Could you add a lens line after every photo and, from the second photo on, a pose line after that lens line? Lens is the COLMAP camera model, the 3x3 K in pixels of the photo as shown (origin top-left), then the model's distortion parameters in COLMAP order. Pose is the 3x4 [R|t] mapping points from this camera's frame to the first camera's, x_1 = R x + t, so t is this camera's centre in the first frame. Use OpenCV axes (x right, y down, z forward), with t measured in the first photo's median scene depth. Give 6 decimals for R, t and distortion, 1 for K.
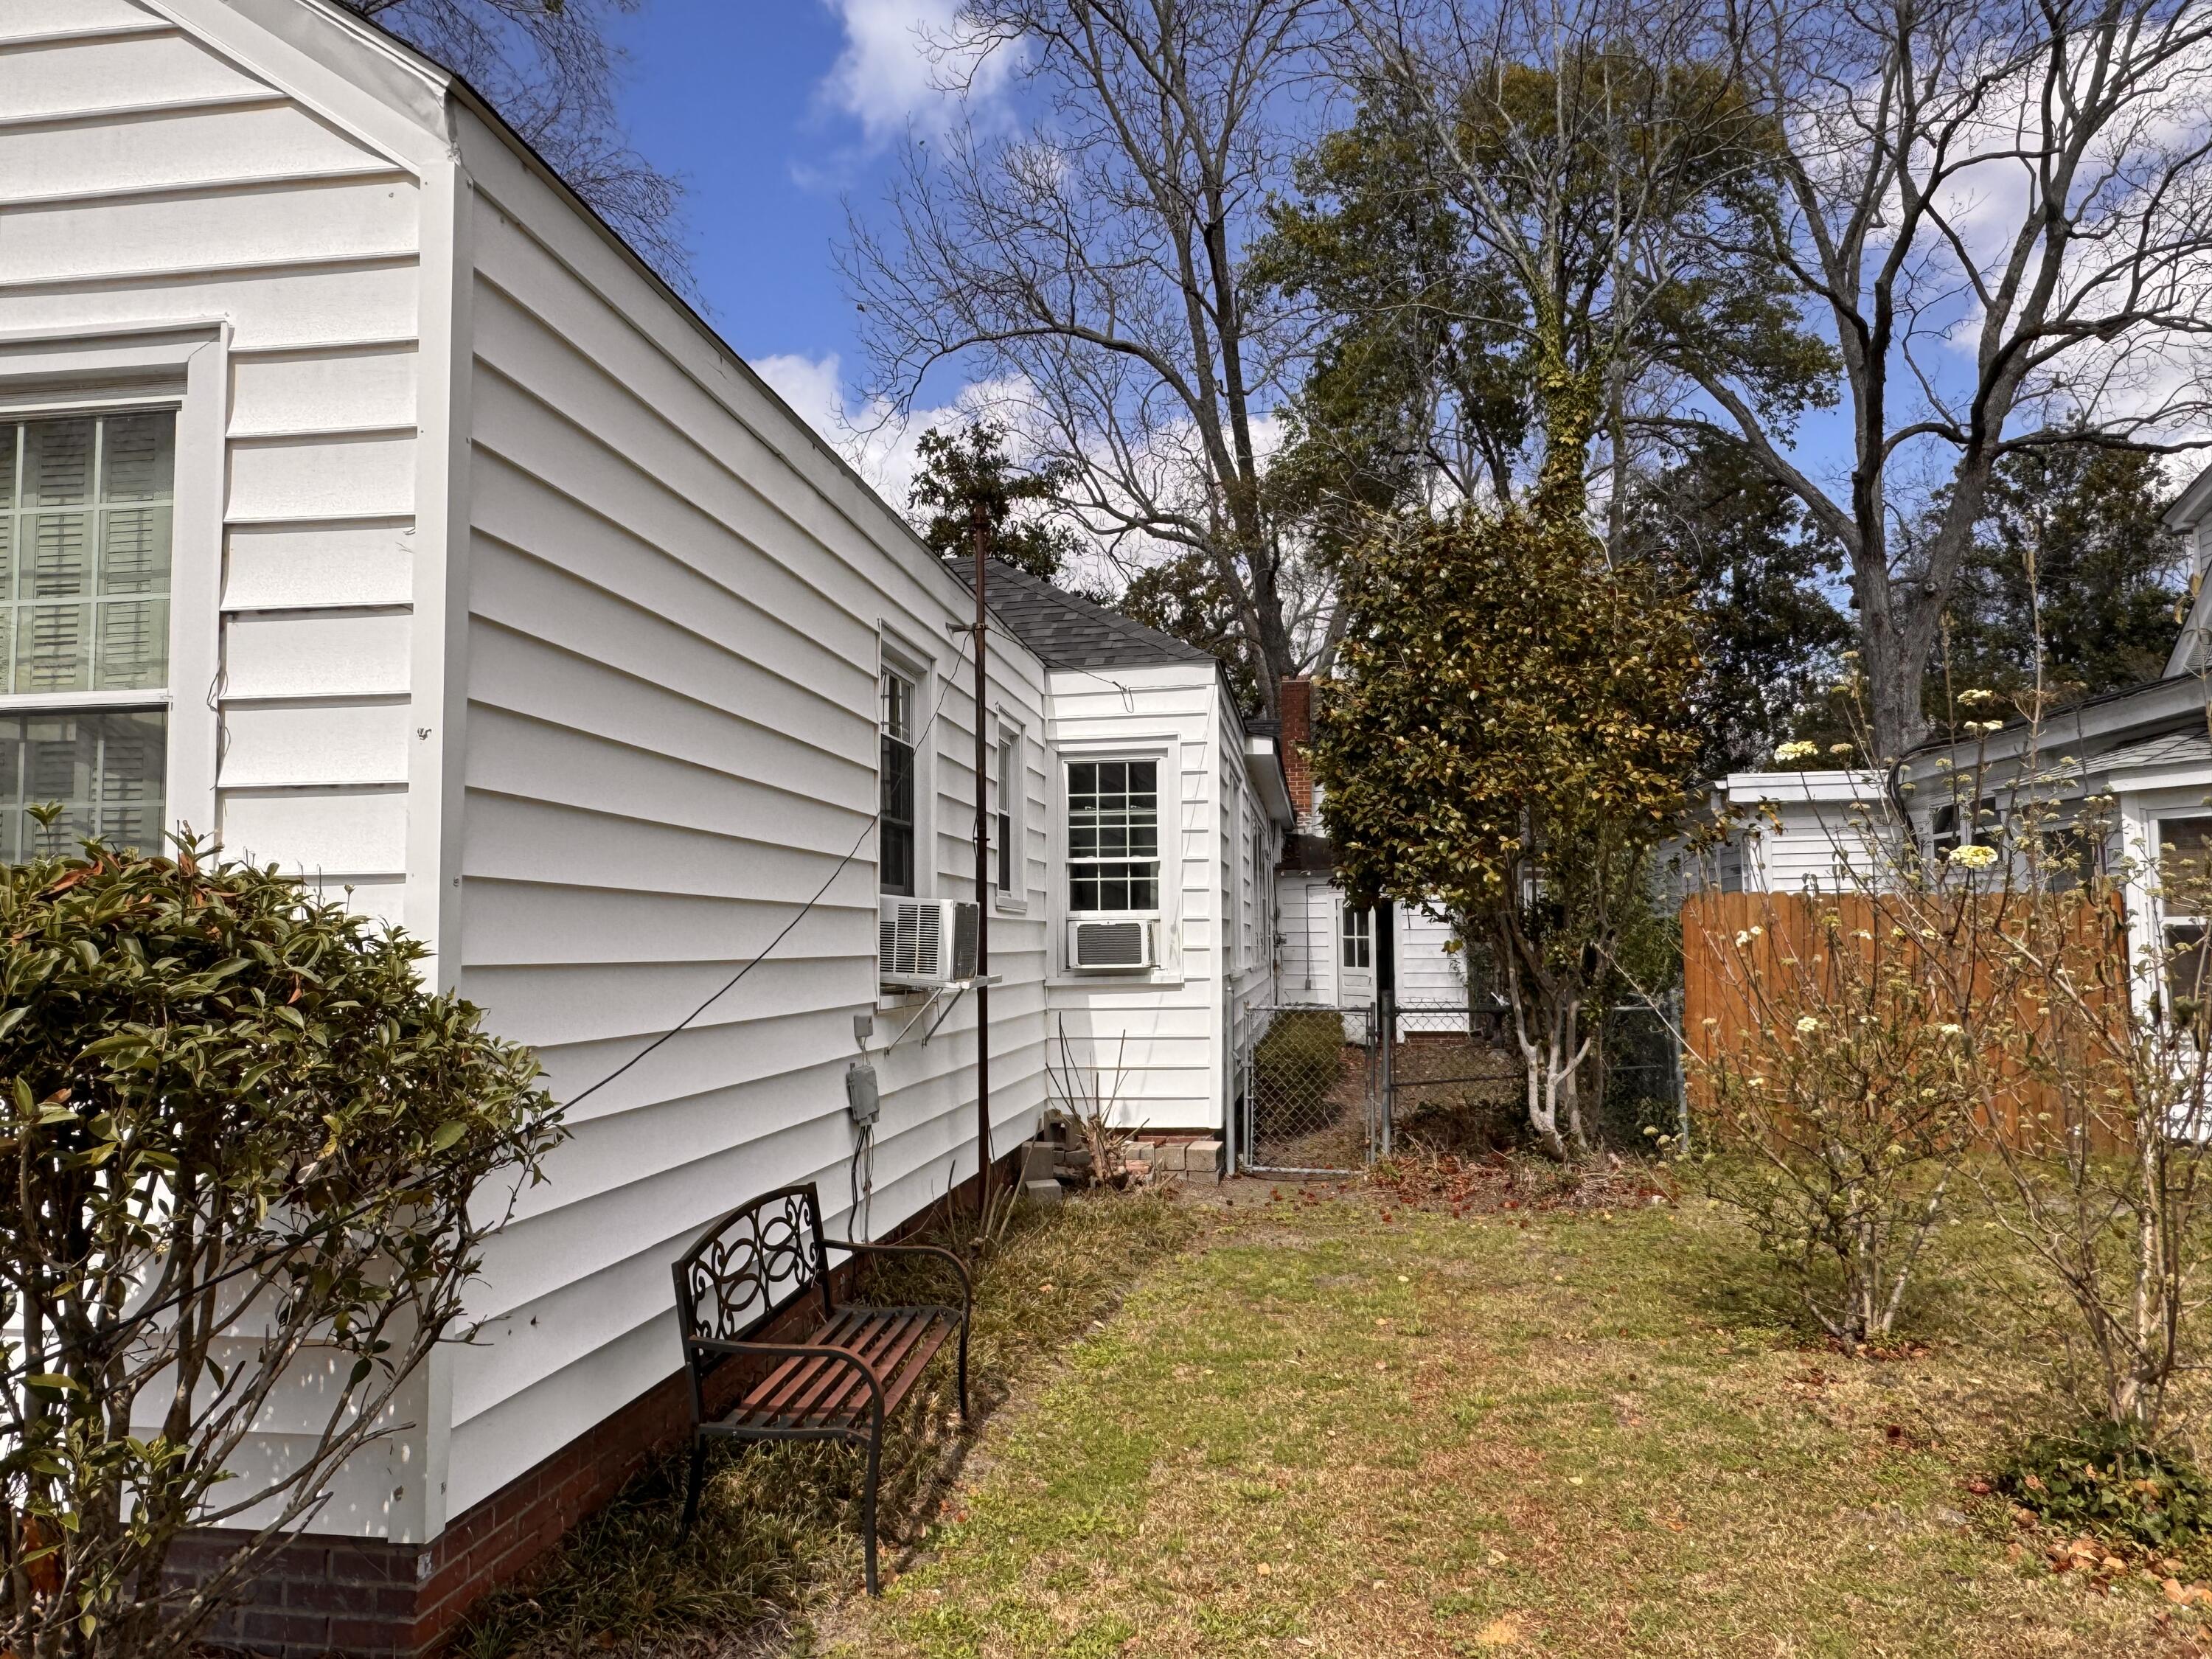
lens RADIAL K [[1557.1, 0, 1107.6], [0, 1557.1, 829.6], [0, 0, 1]] dist [0.005023, 0.001097]
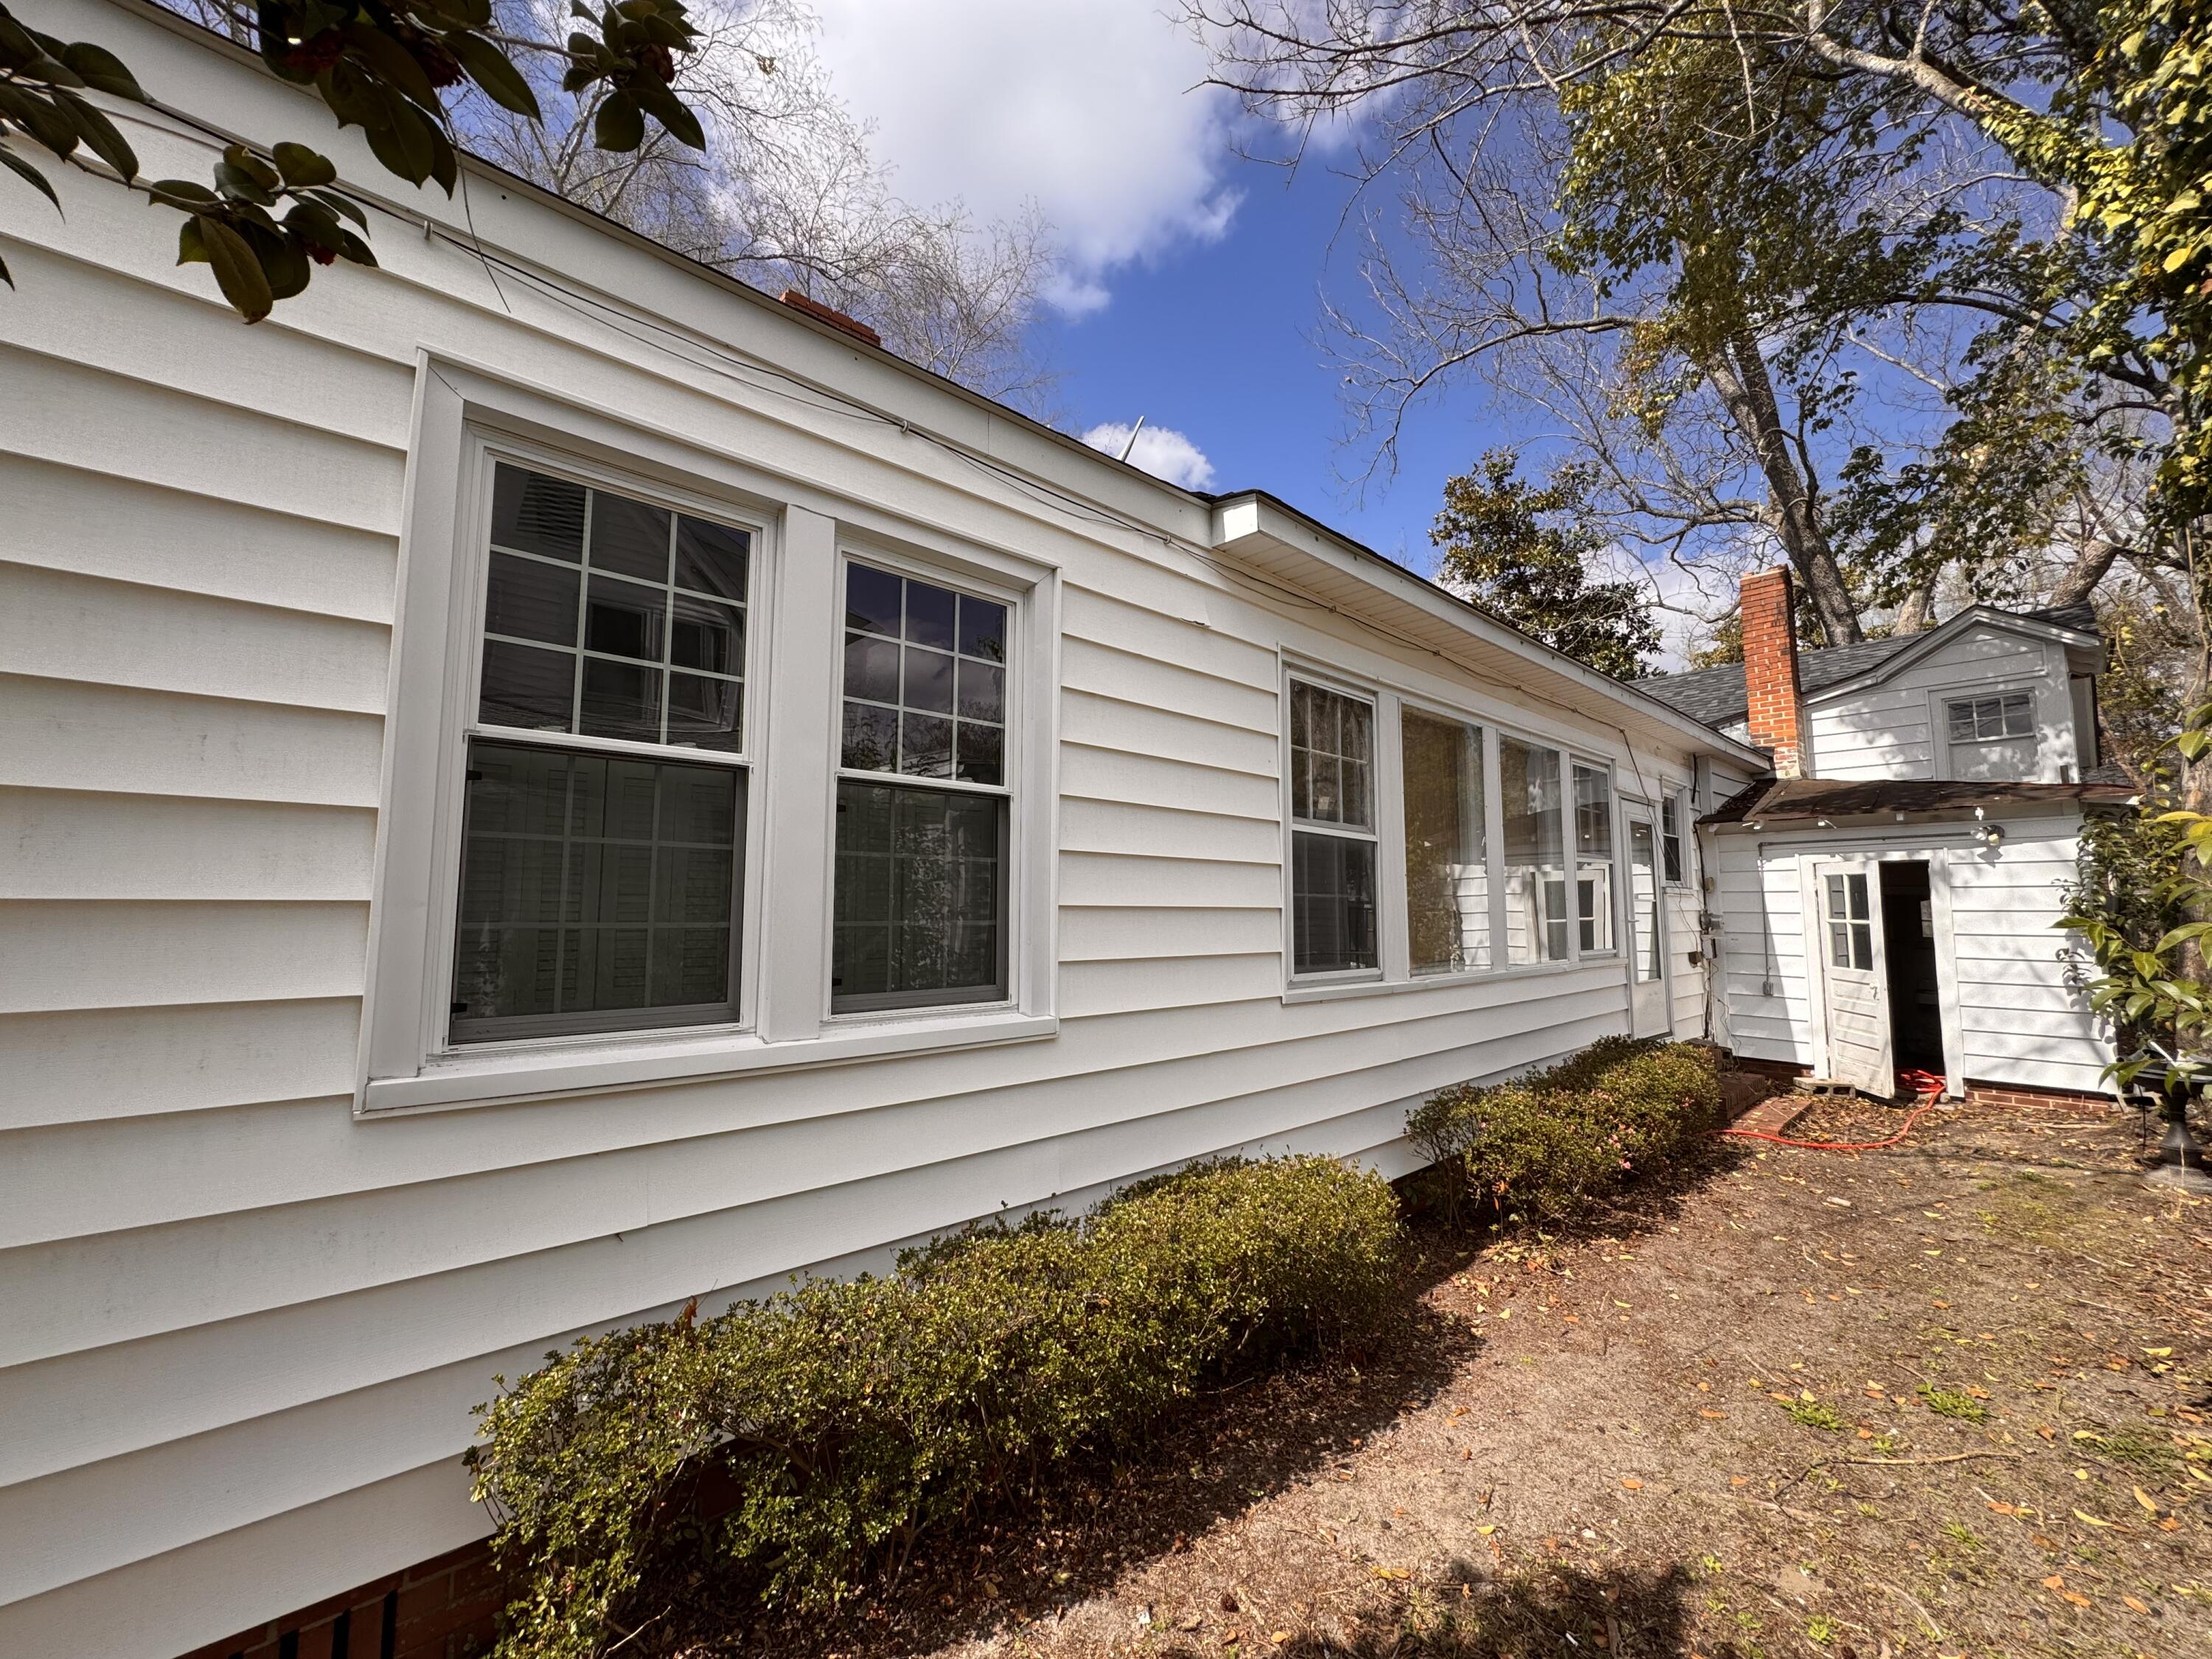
lens RADIAL K [[885.1, 0, 1100.5], [0, 885.1, 828.2], [0, 0, 1]] dist [0.002877, 0.000352]
pose [[0.772651, -0.048194, -0.632999, 0.152986], [0.040811, 0.998822, -0.026233, 0.027200], [0.633518, -0.005564, 0.773708, 0.513498]]
